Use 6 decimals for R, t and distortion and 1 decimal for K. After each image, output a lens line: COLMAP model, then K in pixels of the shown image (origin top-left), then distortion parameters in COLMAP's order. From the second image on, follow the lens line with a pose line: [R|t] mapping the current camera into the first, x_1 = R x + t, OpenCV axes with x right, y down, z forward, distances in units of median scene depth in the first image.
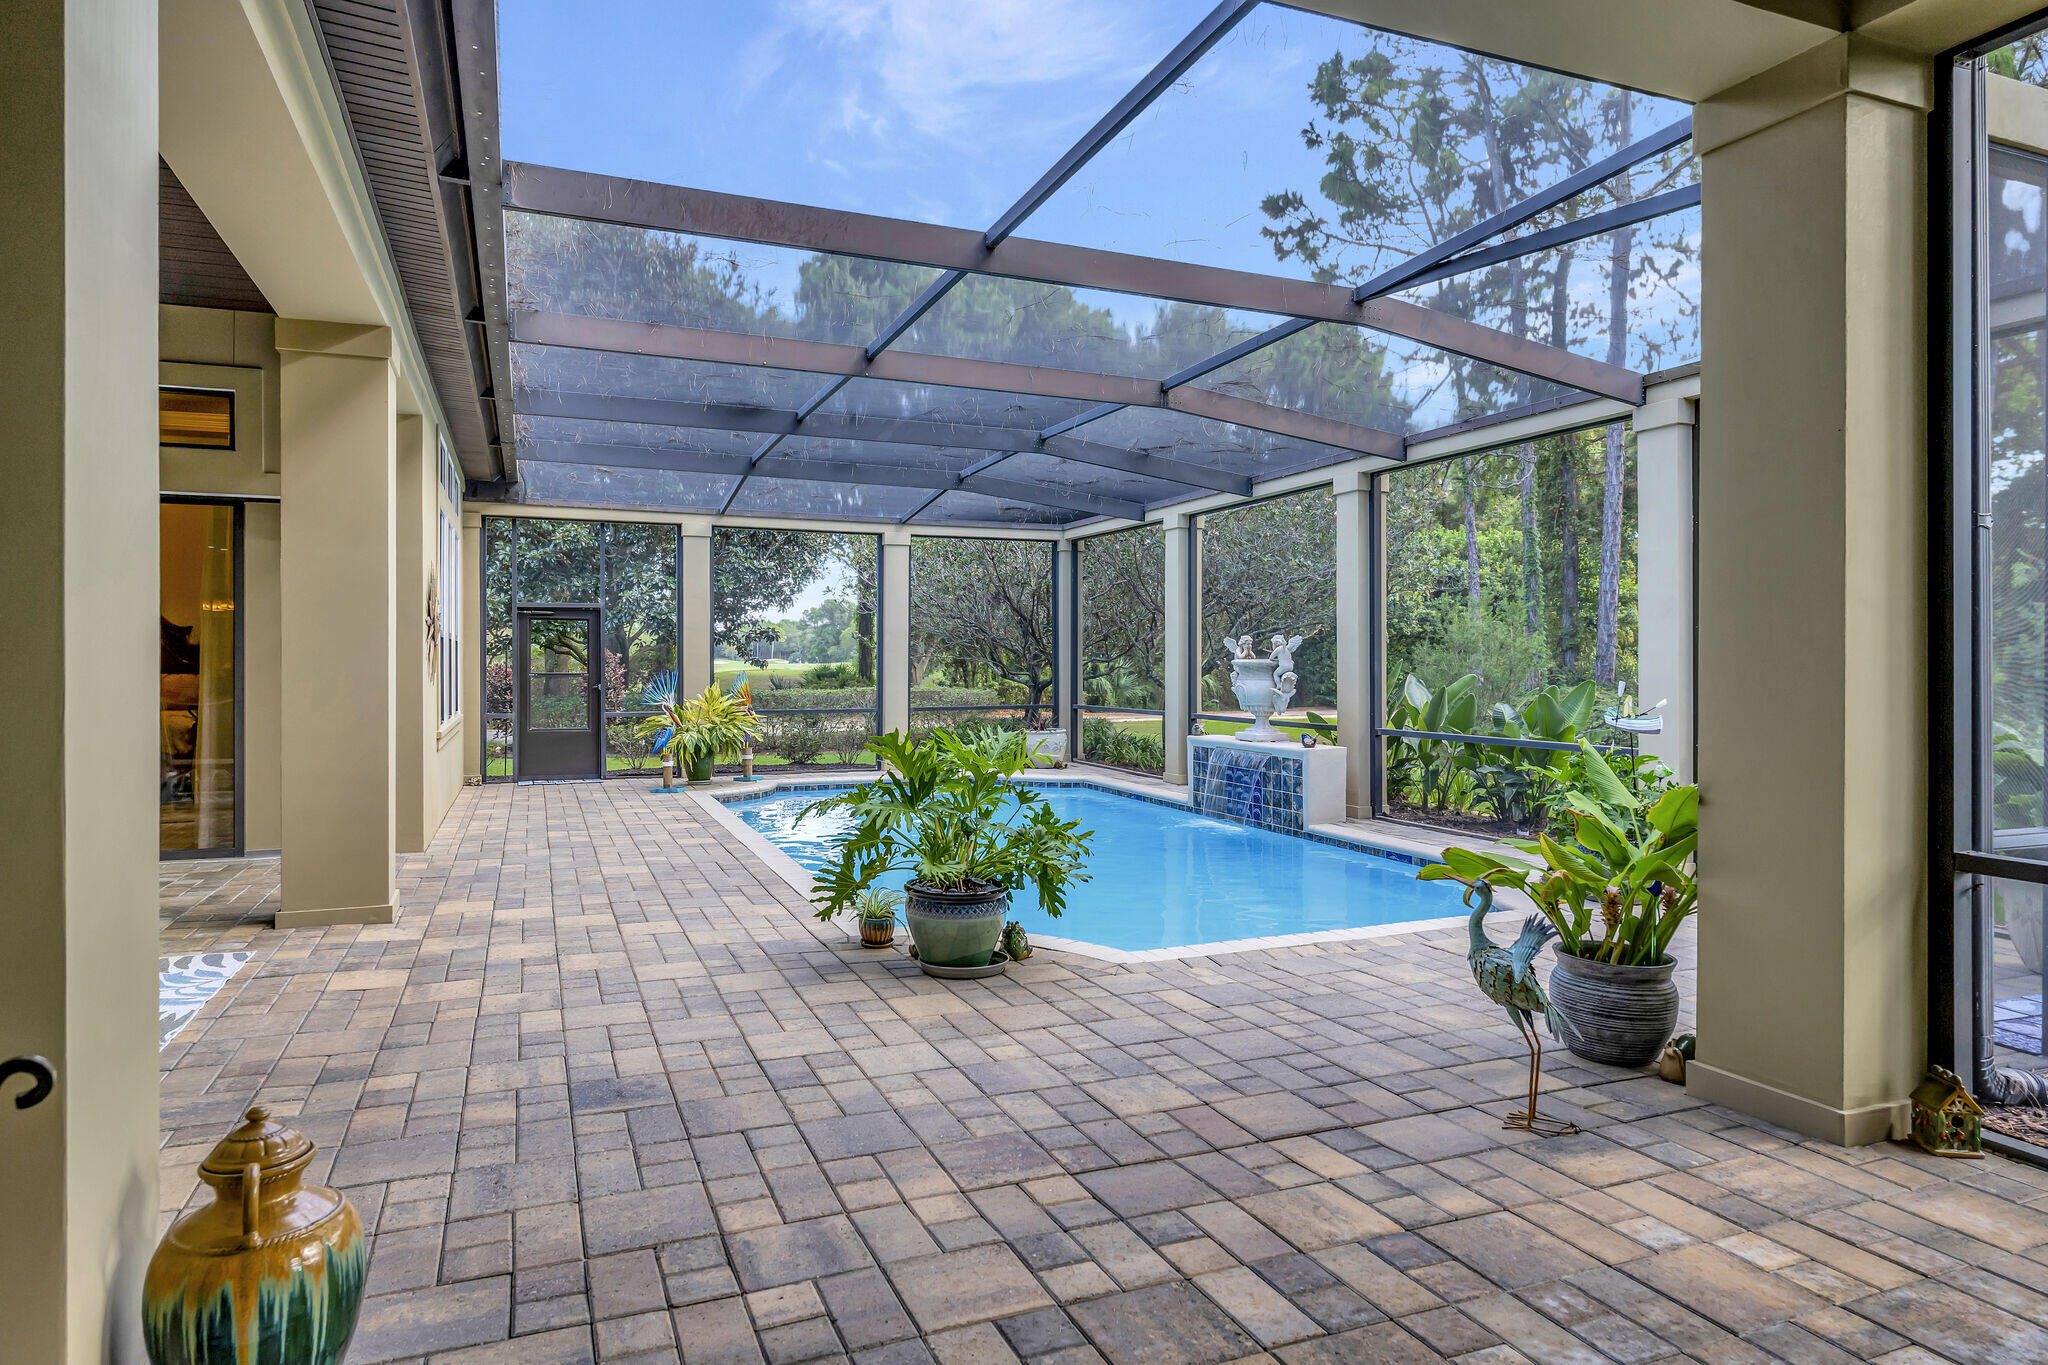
lens RADIAL K [[1196.8, 0, 1012.1], [0, 1196.8, 668.2], [0, 0, 1]] dist [0.000505, -0.000528]
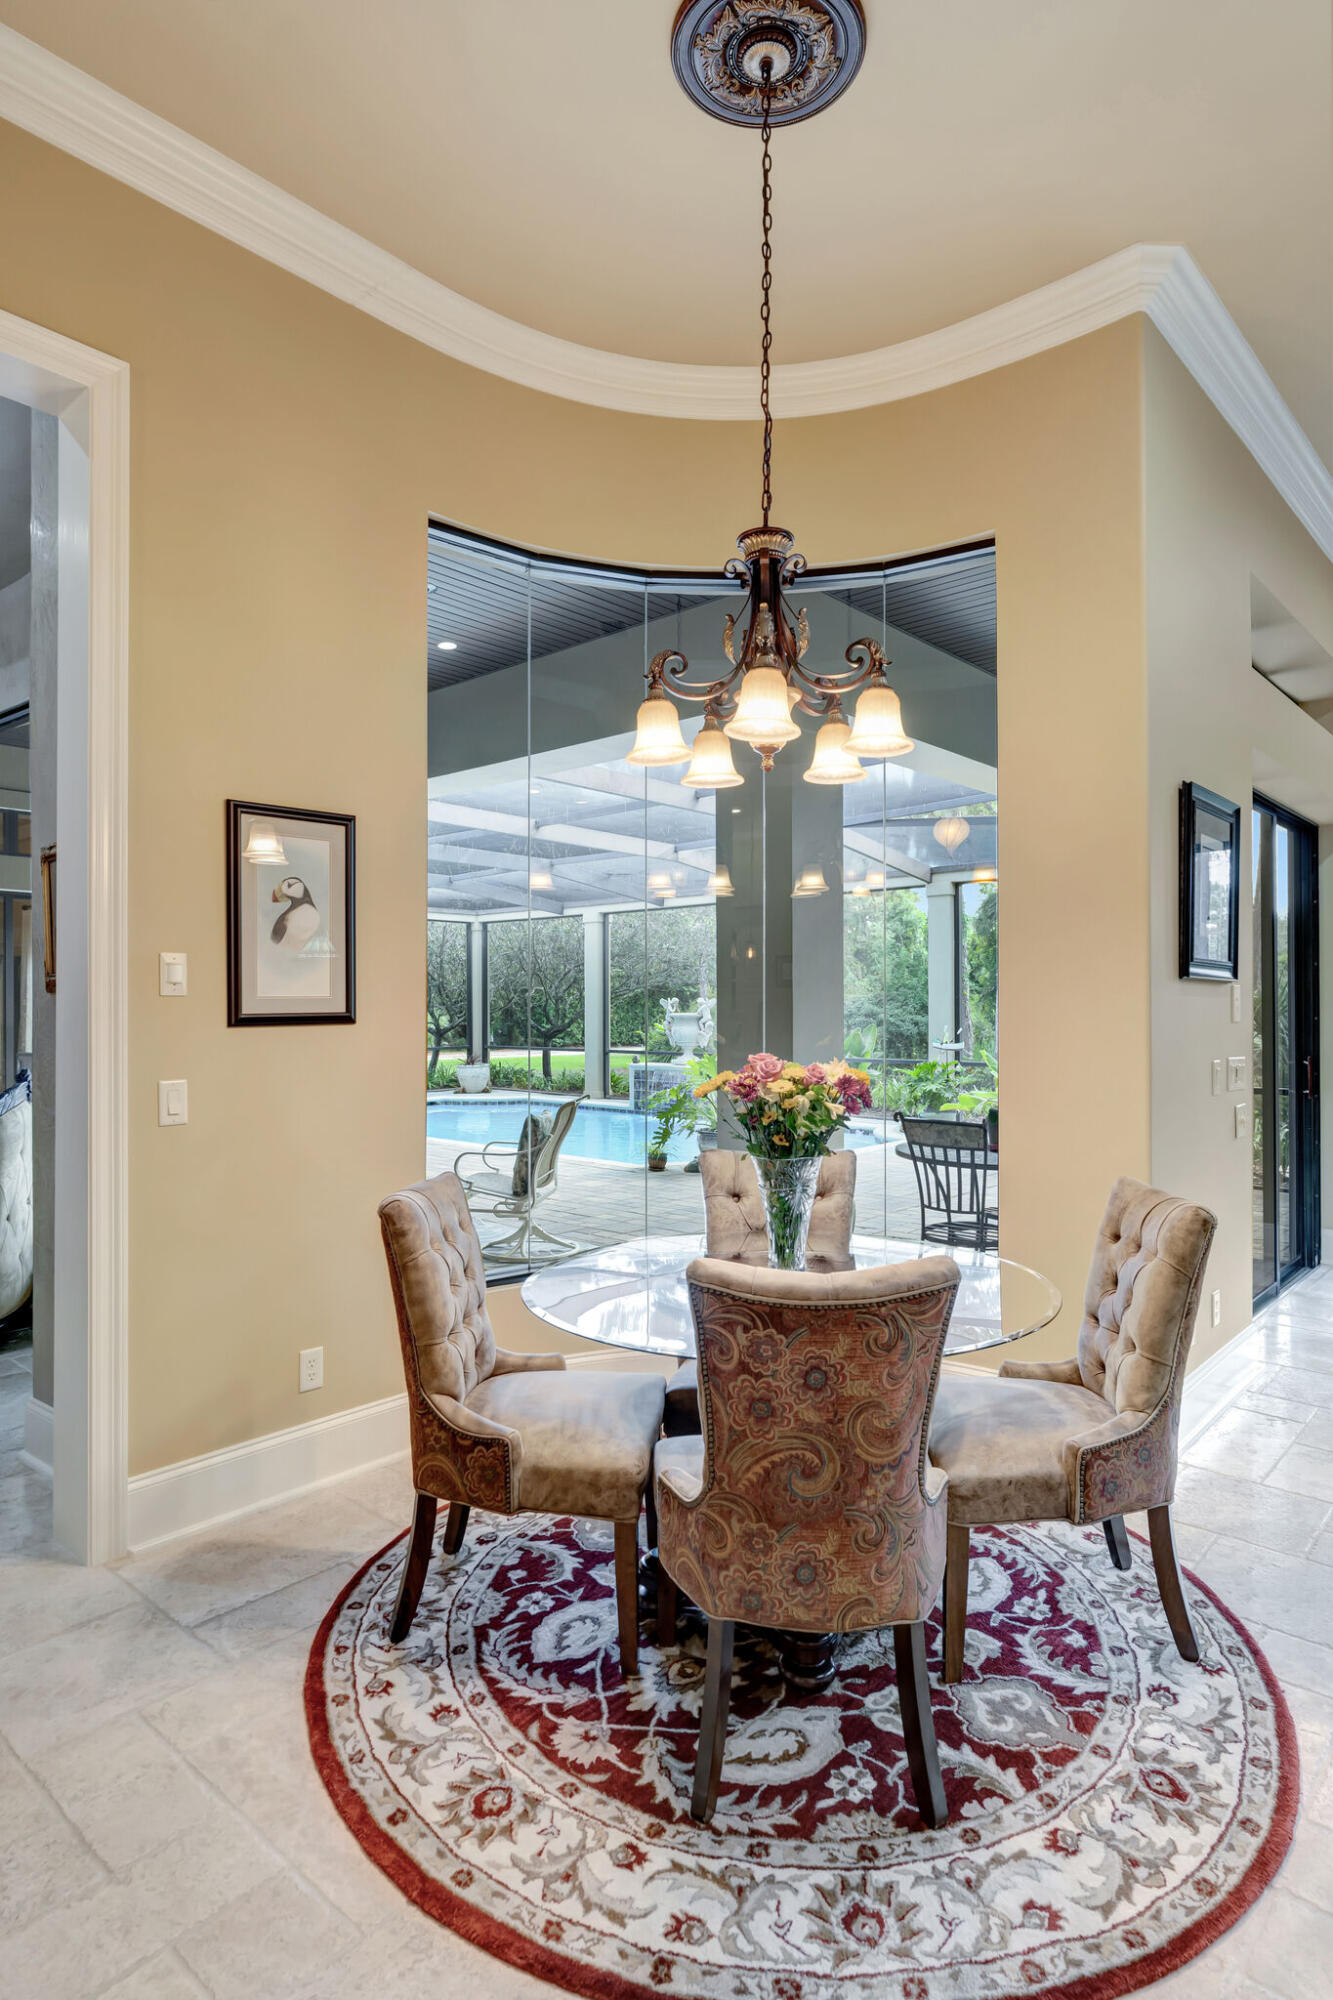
lens RADIAL K [[1085.6, 0, 679.8], [0, 1085.6, 1000.9], [0, 0, 1]] dist [-0.003181, 0.000503]
pose [[0.894701, -0.001251, 0.446664, -0.417879], [0.005037, 0.999961, -0.007287, -0.012904], [-0.446638, 0.008770, 0.894672, -0.260035]]
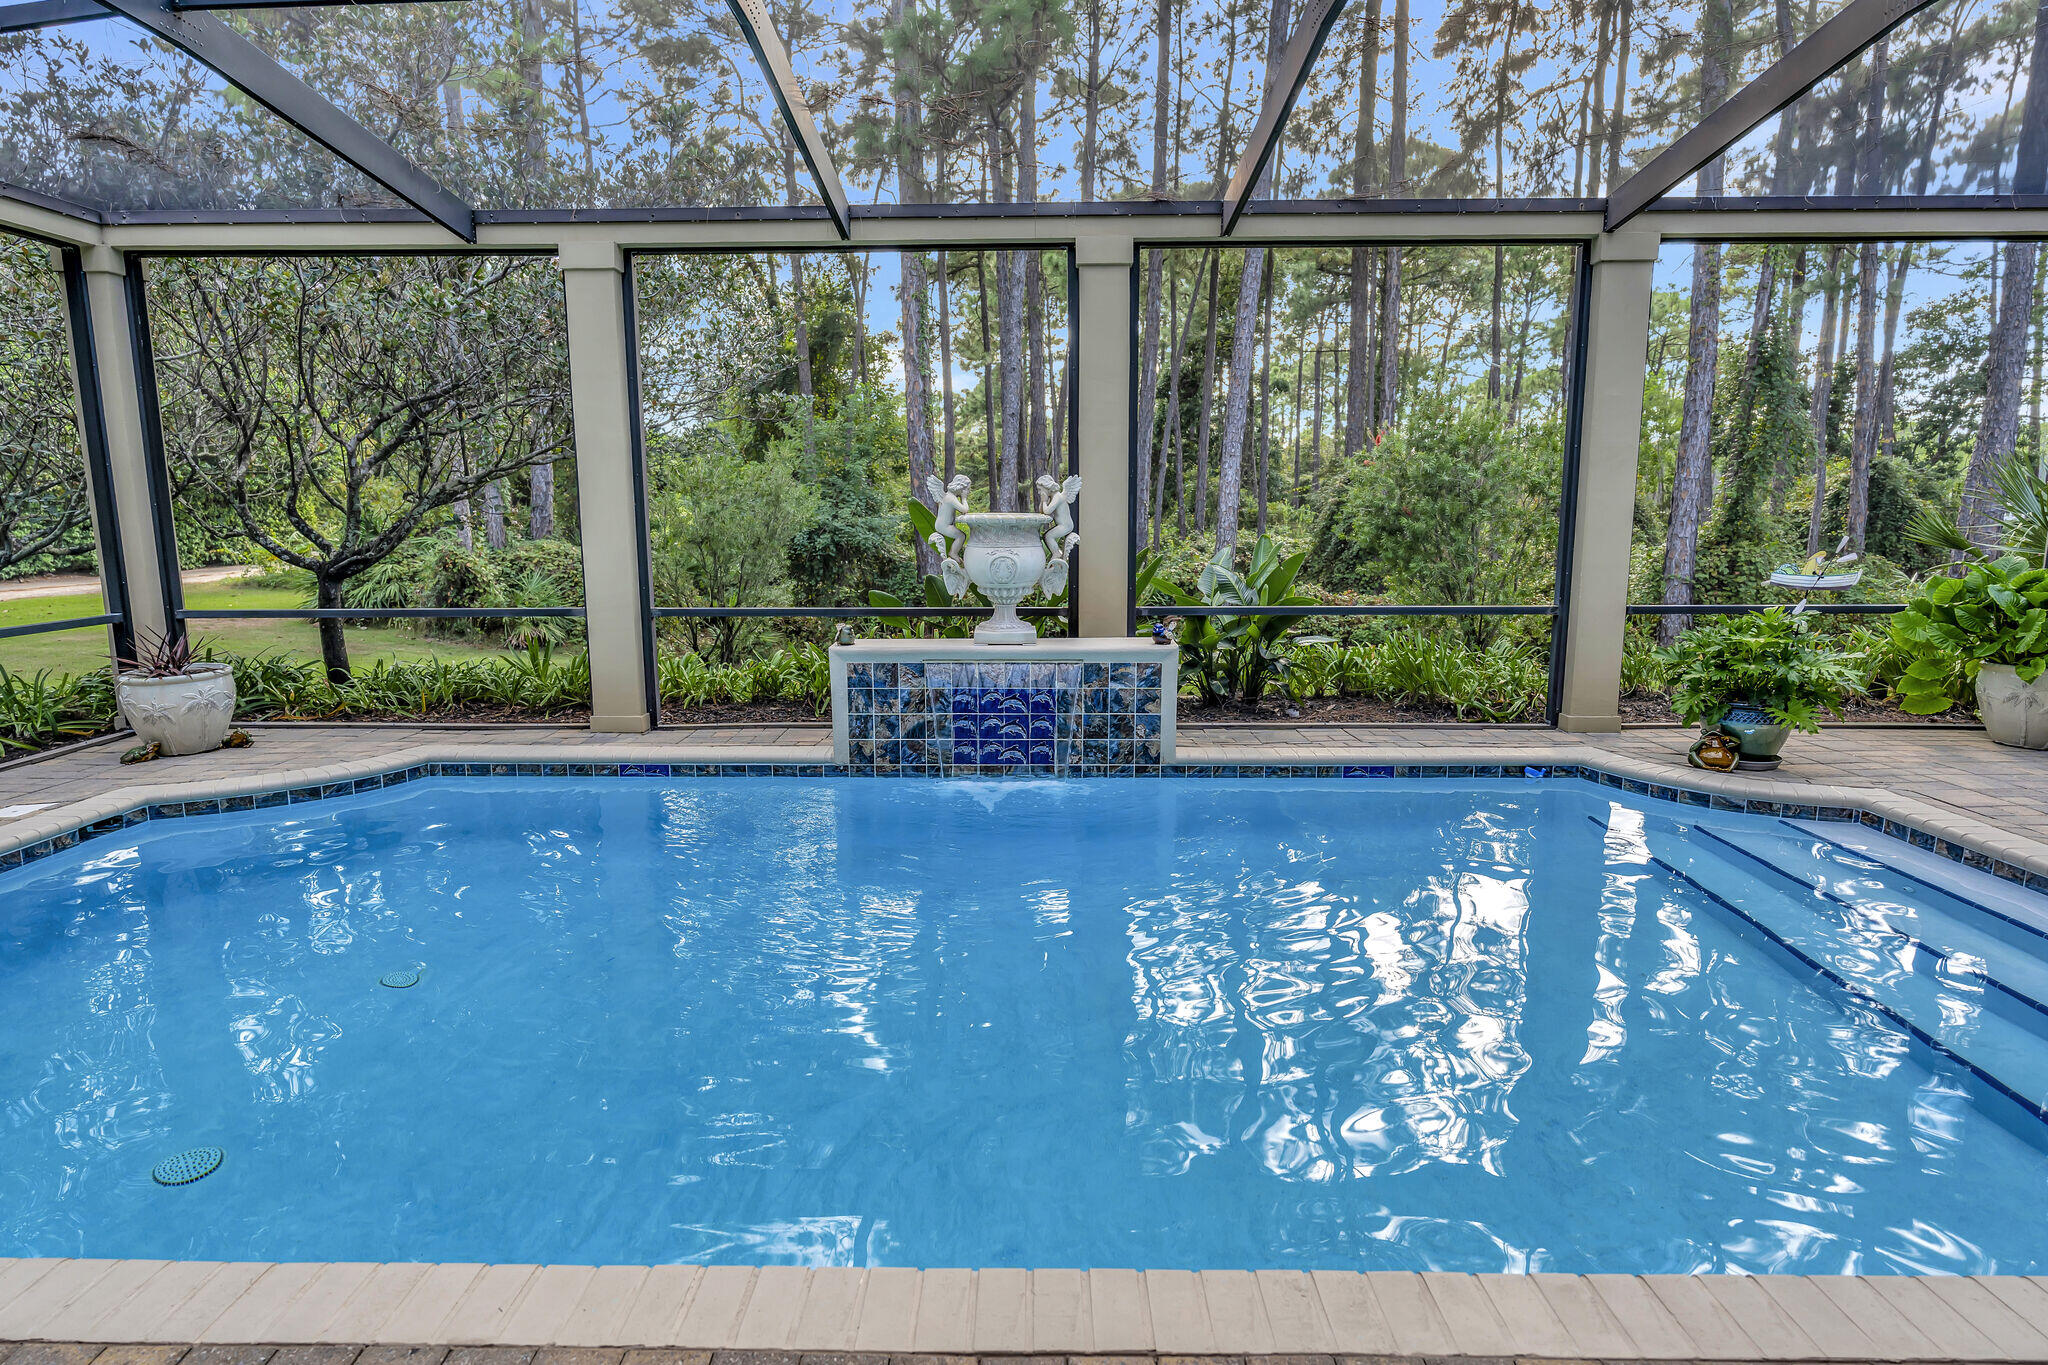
lens RADIAL K [[1082.5, 0, 1022.0], [0, 1082.5, 684.1], [0, 0, 1]] dist [-0.001767, -0.000260]
pose [[0.386951, -0.138327, 0.911666, -0.305742], [0.008279, 0.989165, 0.146572, -0.001855], [-0.922063, -0.049169, 0.383904, 0.731845]]
